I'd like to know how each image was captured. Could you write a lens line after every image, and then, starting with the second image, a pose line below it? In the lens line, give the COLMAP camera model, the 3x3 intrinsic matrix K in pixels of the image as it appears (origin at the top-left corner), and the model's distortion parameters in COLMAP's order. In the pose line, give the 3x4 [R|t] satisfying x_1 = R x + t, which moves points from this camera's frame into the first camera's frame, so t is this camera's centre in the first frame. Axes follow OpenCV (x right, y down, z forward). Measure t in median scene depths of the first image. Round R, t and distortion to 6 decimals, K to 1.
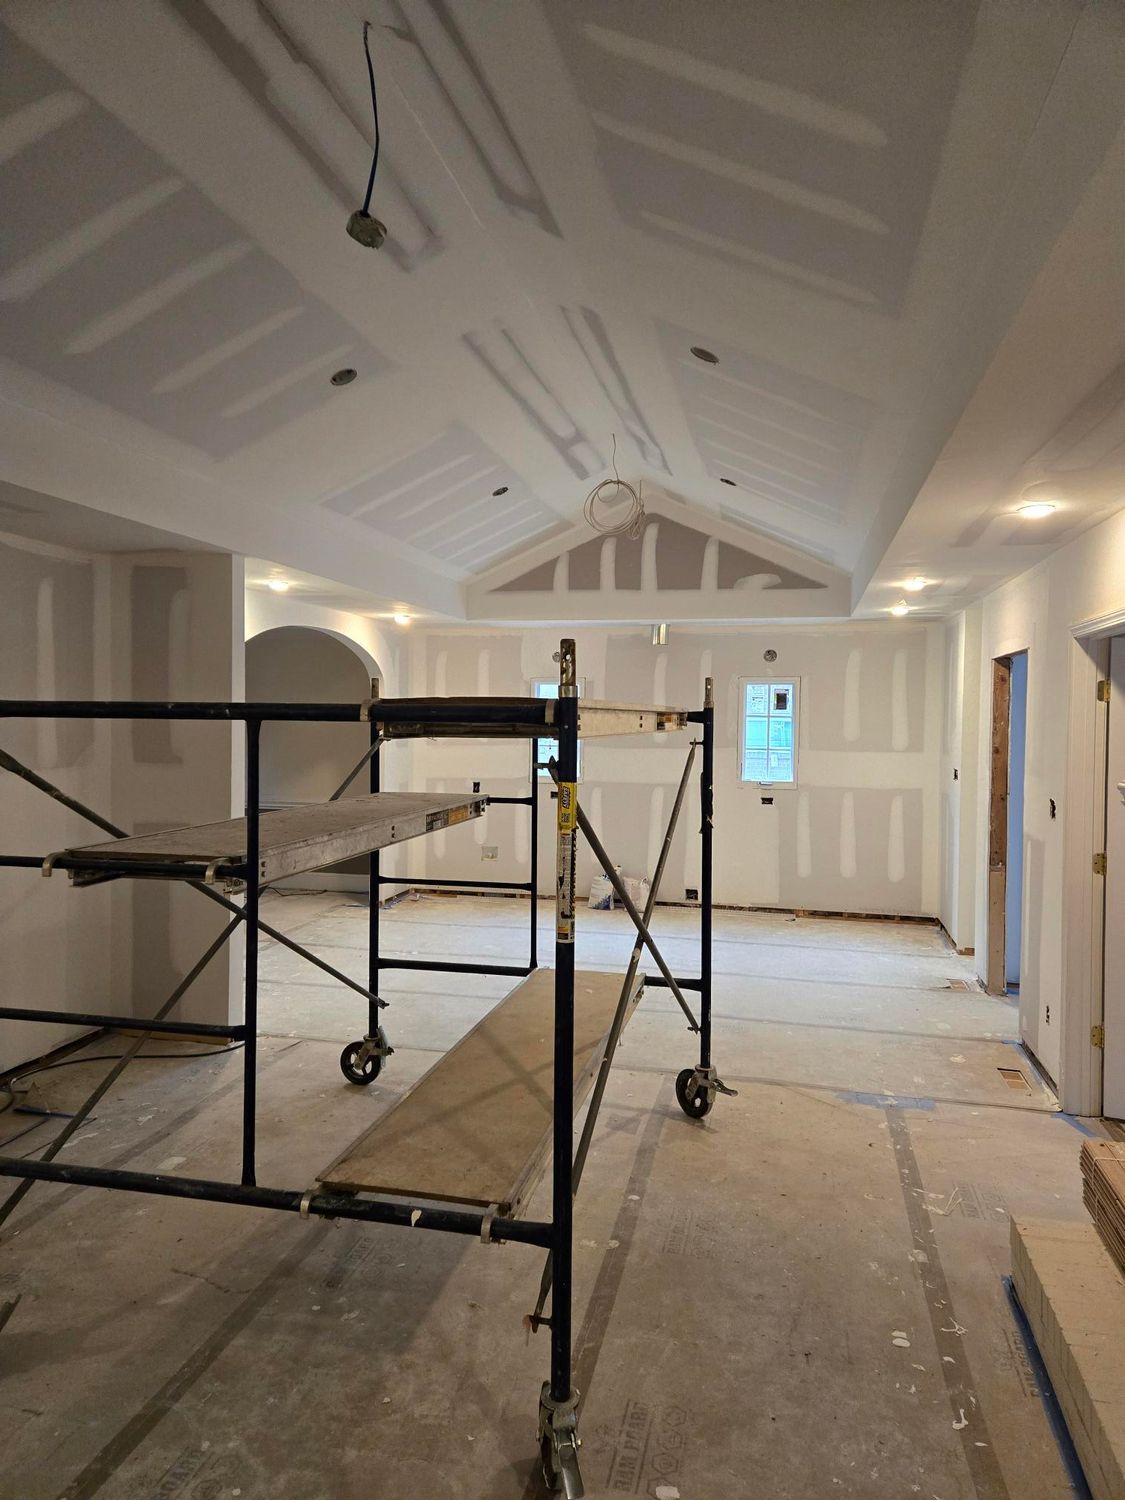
lens RADIAL K [[1004.2, 0, 557.2], [0, 1004.2, 737.7], [0, 0, 1]] dist [-0.001015, -0.001455]
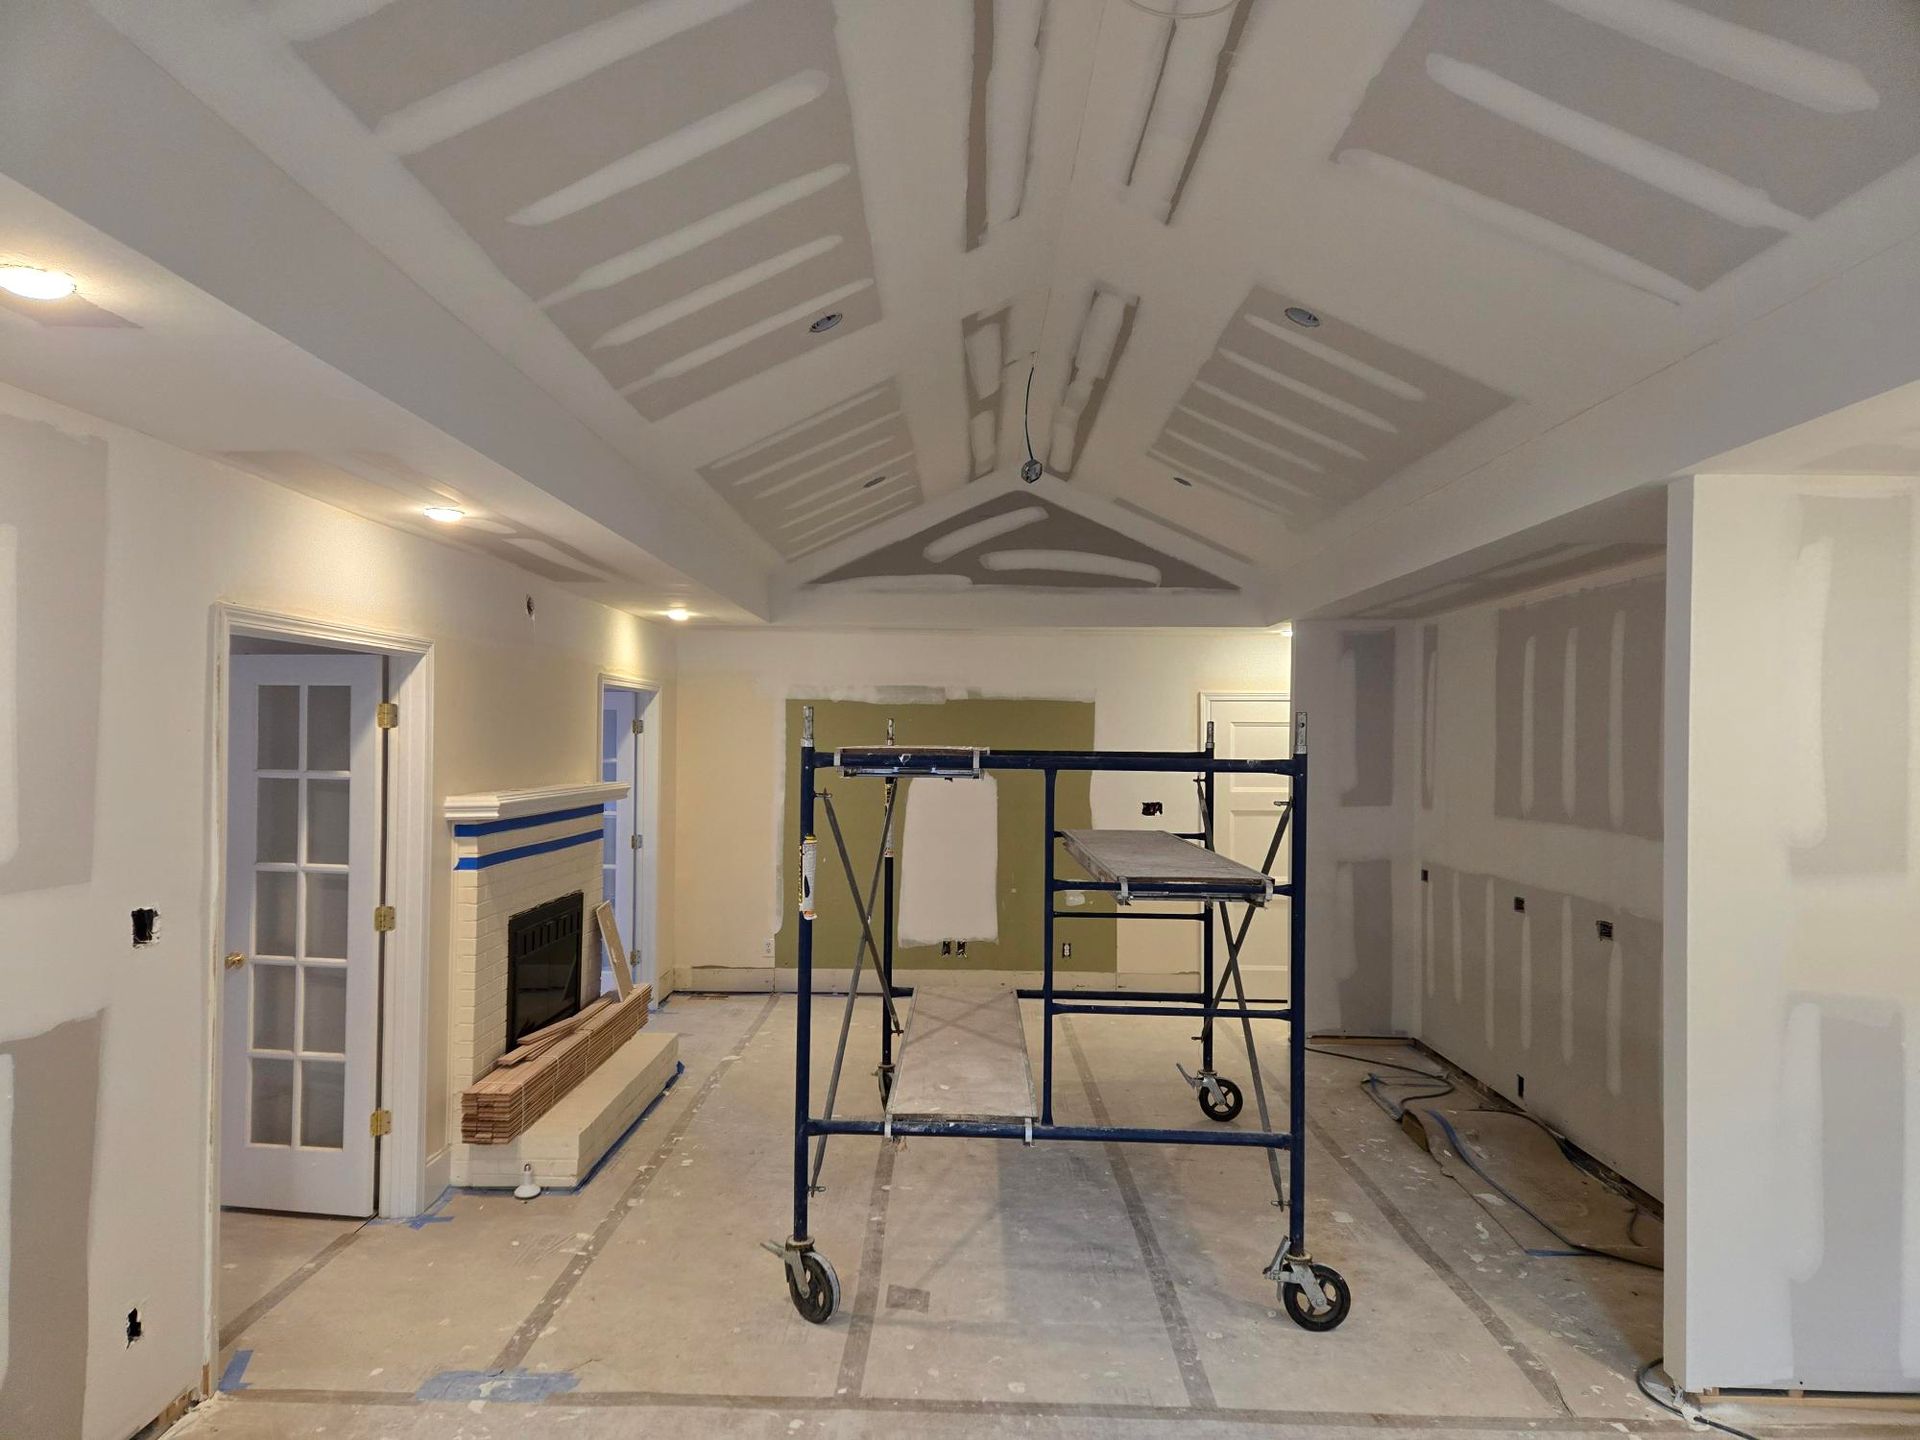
lens RADIAL K [[1285.4, 0, 951.9], [0, 1285.4, 724.3], [0, 0, 1]] dist [-0.001015, -0.001455]
pose [[-0.975996, -0.021369, -0.216736, 0.298692], [-0.023836, 0.999677, 0.008776, -0.069797], [0.216479, 0.013731, -0.976191, 2.301619]]
